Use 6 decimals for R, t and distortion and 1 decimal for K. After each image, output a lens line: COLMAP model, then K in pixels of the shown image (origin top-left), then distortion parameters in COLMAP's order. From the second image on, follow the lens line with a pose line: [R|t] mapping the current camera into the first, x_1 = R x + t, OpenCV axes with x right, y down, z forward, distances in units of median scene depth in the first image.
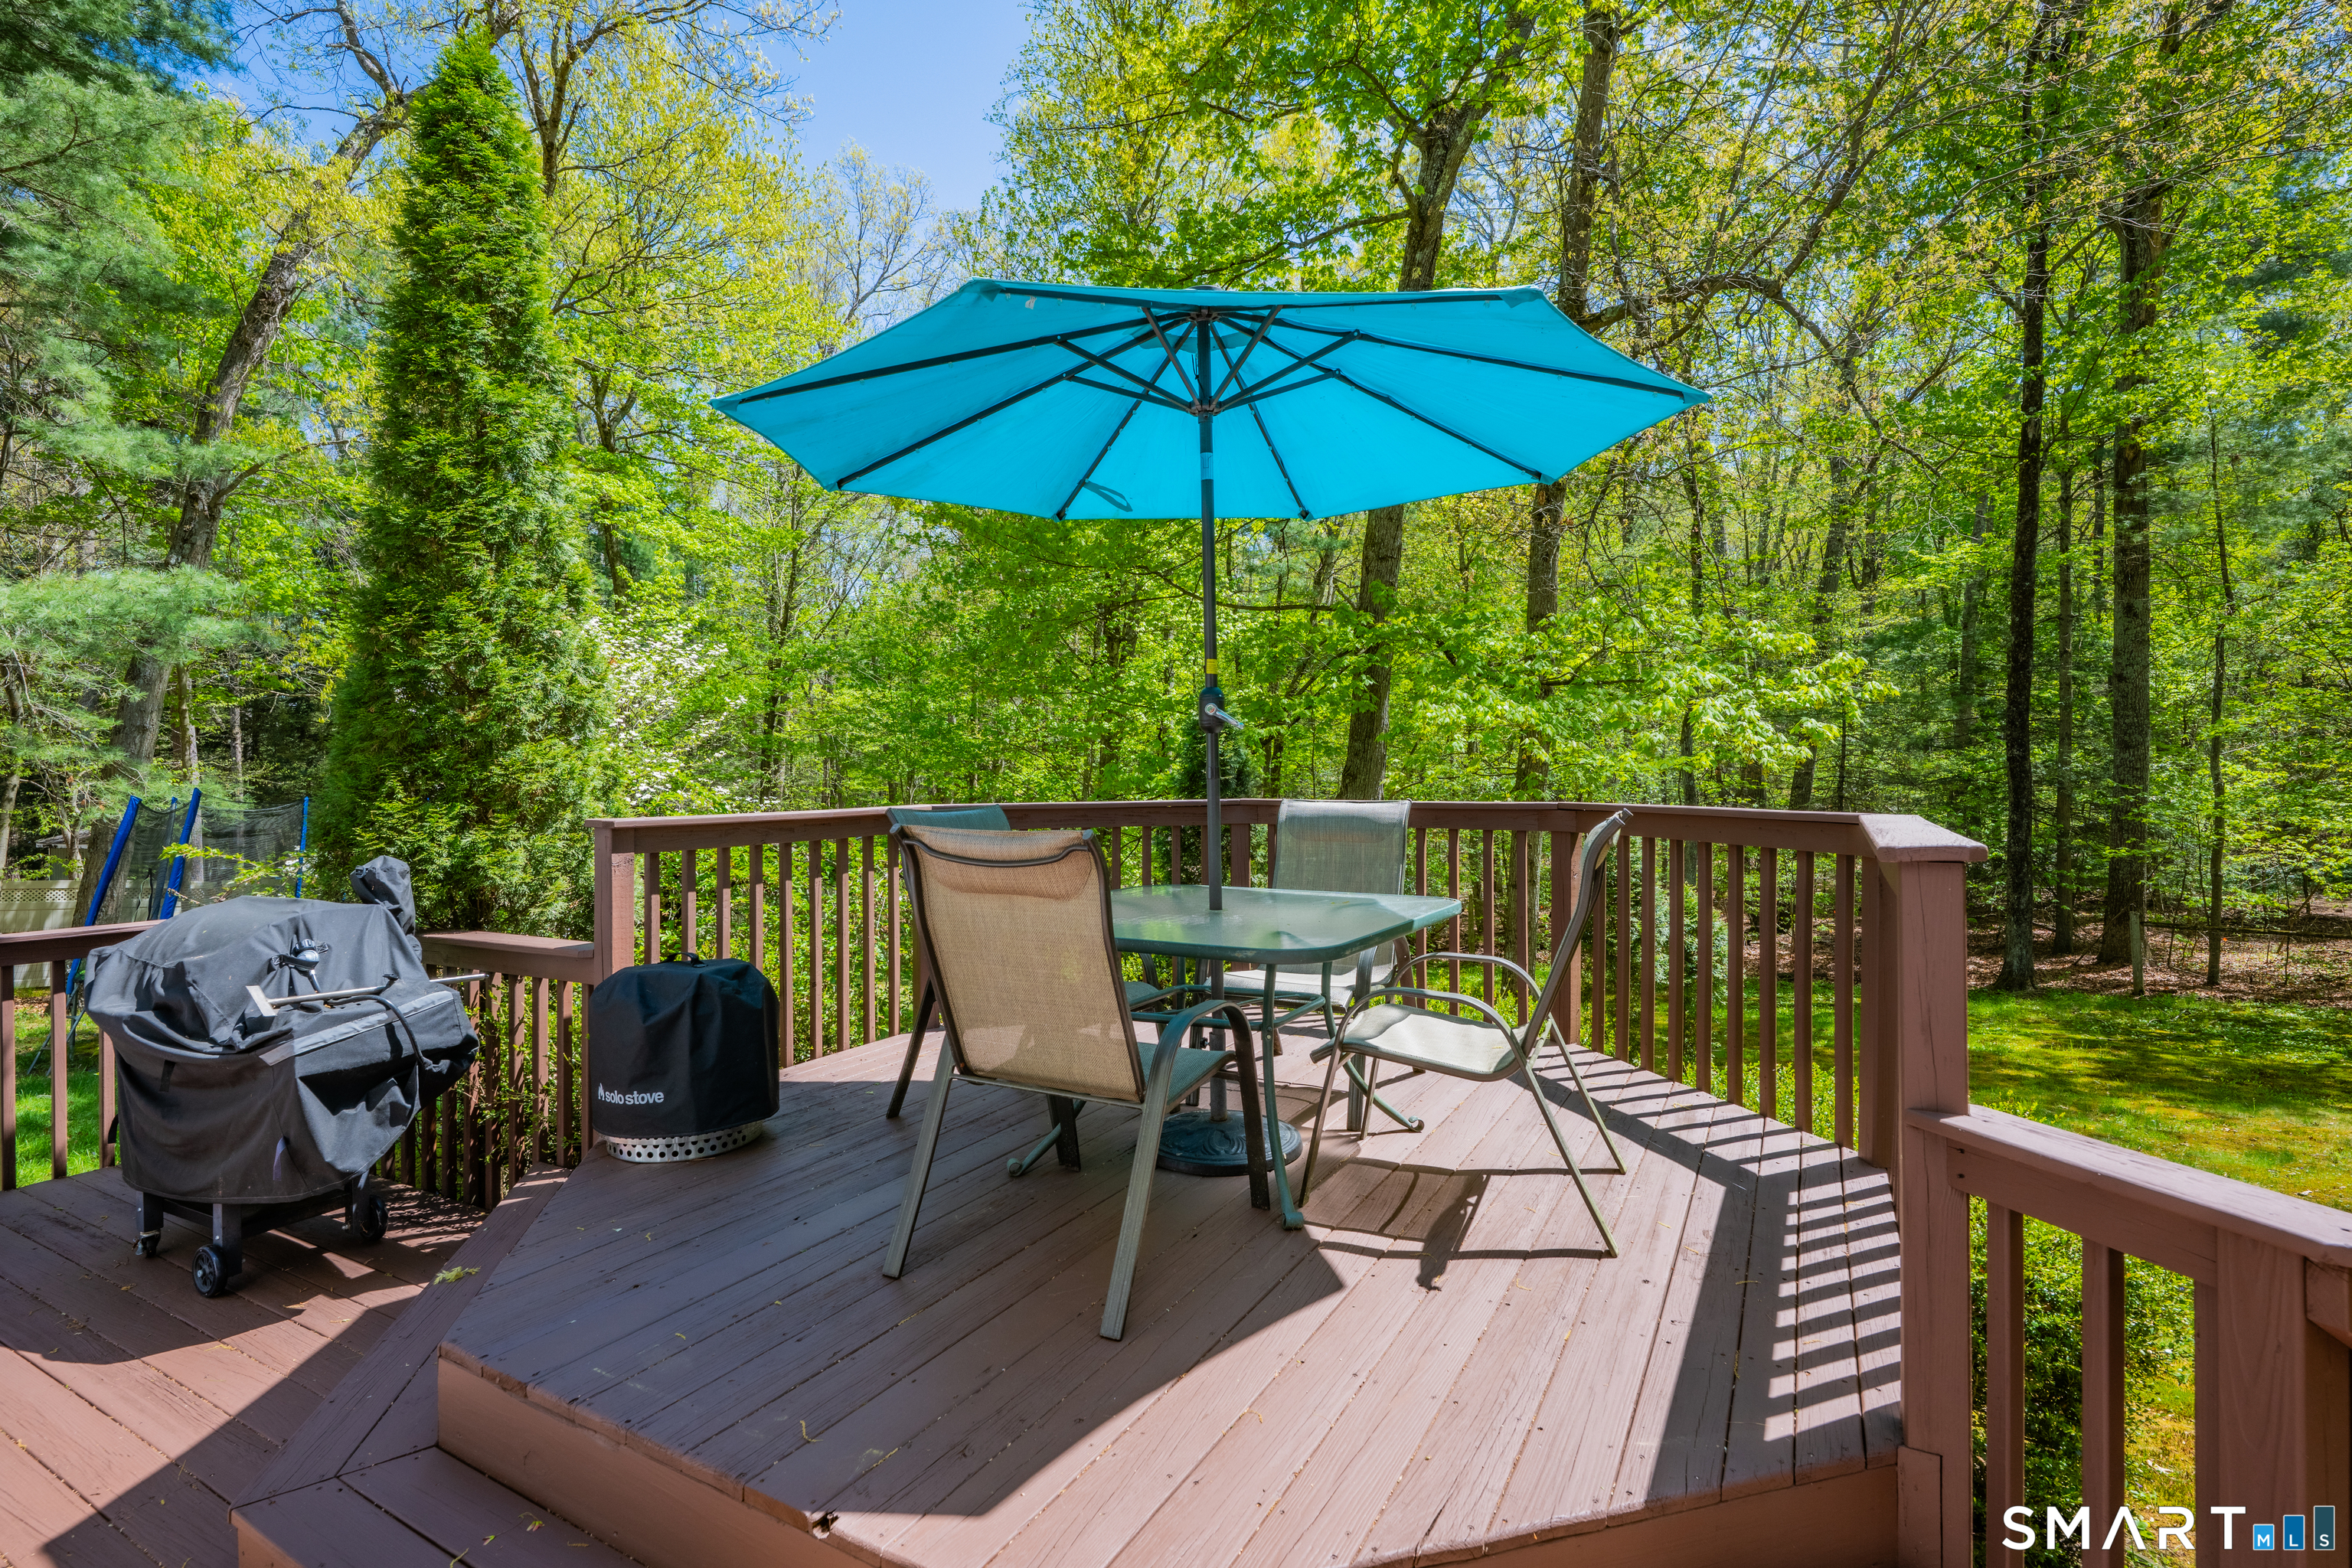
lens RADIAL K [[1094.7, 0, 1169.5], [0, 1094.7, 773.5], [0, 0, 1]] dist [0.000549, 0.000441]
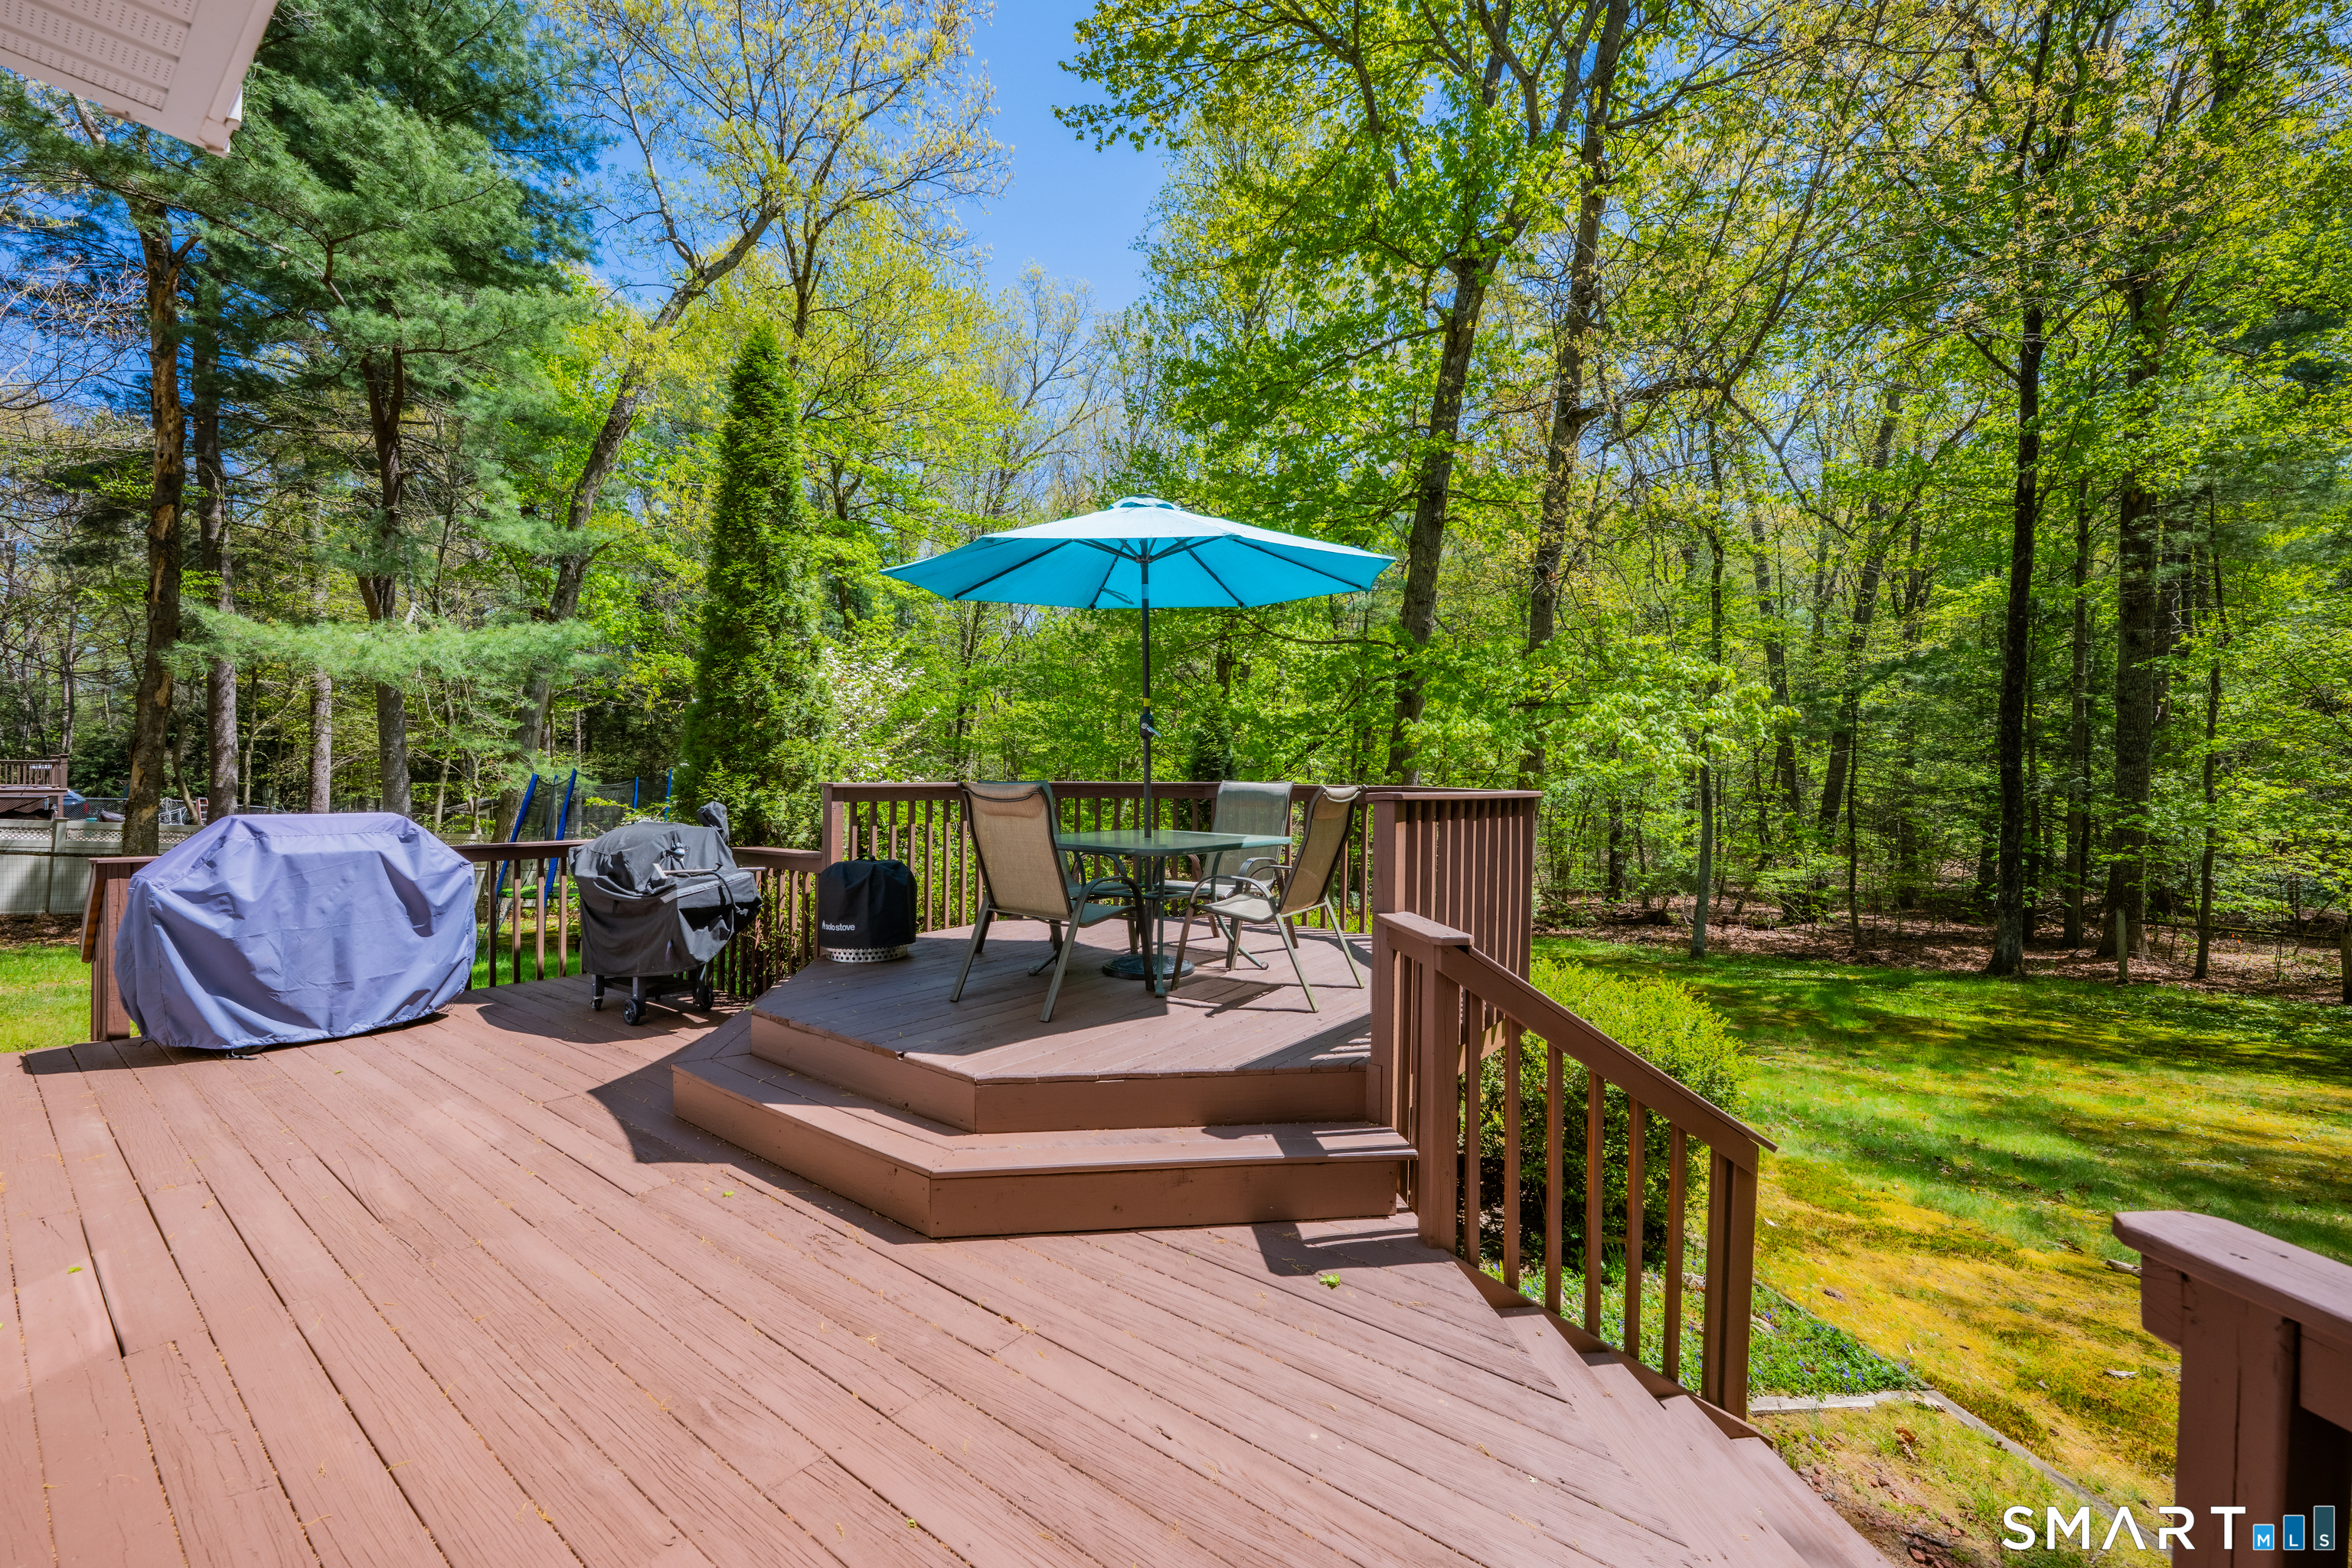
lens RADIAL K [[946.5, 0, 1176.0], [0, 946.5, 784.0], [0, 0, 1]] dist [0.000042, -0.000085]
pose [[0.990975, 0.018640, -0.132741, 0.215582], [-0.017219, 0.999782, 0.011847, 0.012615], [0.132933, -0.009455, 0.991080, -0.391022]]
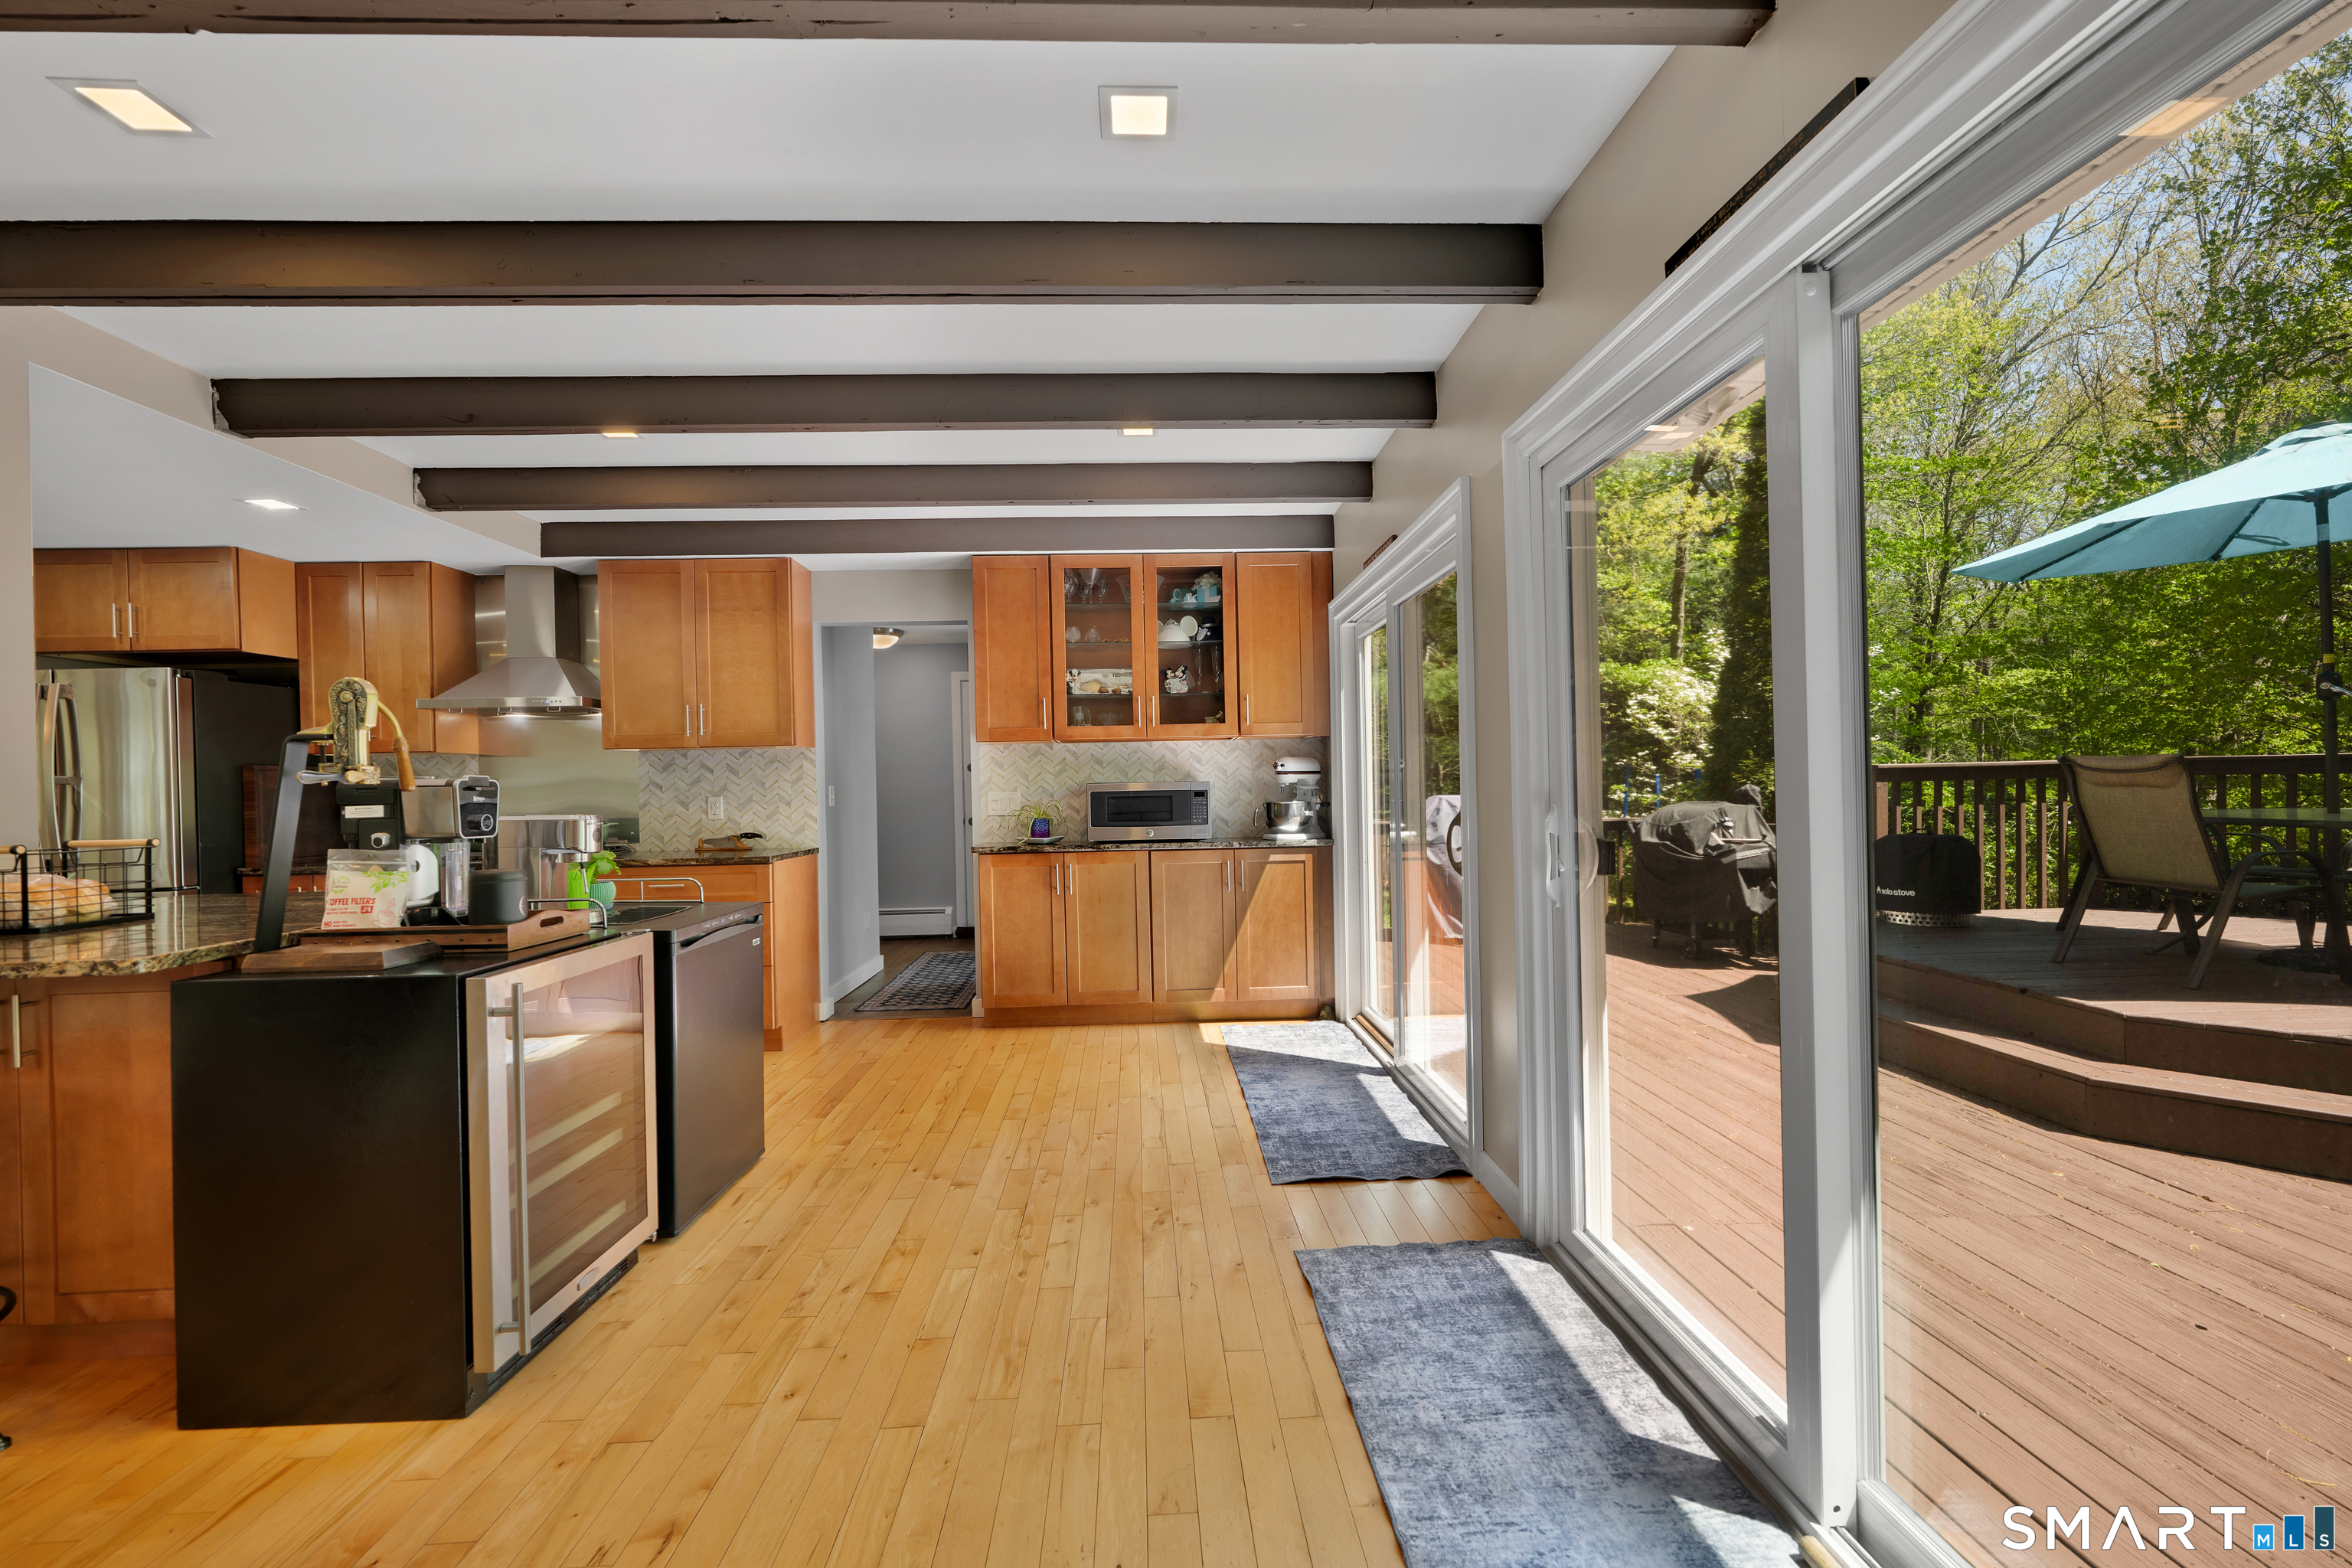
lens RADIAL K [[946.5, 0, 1176.0], [0, 946.5, 784.0], [0, 0, 1]] dist [0.000042, -0.000085]
pose [[0.535195, 0.005817, -0.844709, 0.220693], [0.012265, 0.999817, 0.014655, 0.029634], [0.844640, -0.018203, 0.535026, -0.825448]]
